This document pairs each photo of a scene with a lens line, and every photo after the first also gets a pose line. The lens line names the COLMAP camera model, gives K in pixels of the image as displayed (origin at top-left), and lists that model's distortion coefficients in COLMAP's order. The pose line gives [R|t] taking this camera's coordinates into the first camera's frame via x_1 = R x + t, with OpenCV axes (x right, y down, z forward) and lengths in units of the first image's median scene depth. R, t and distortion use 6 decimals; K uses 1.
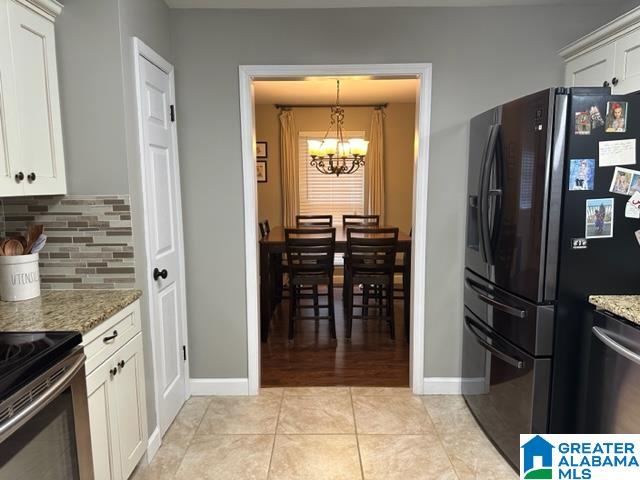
lens RADIAL K [[448.7, 0, 321.1], [0, 448.7, 236.9], [0, 0, 1]] dist [0.063822, -0.083863]
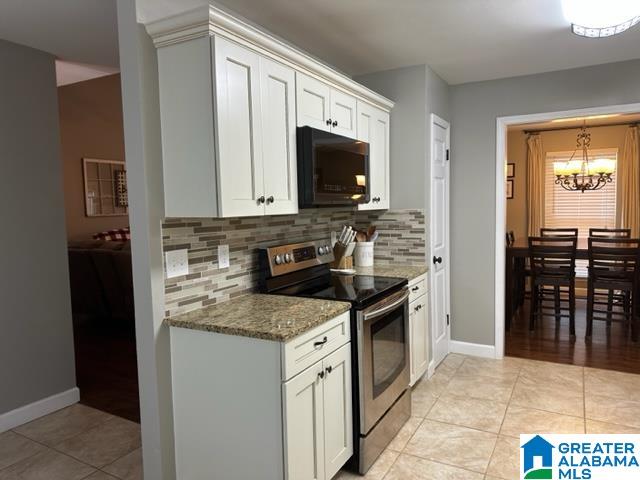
lens RADIAL K [[448.7, 0, 321.1], [0, 448.7, 236.9], [0, 0, 1]] dist [0.063822, -0.083863]
pose [[0.869727, 0.025370, -0.492880, 0.052511], [-0.044111, 0.998677, -0.026433, 0.058485], [0.491558, 0.044731, 0.869695, -0.511306]]
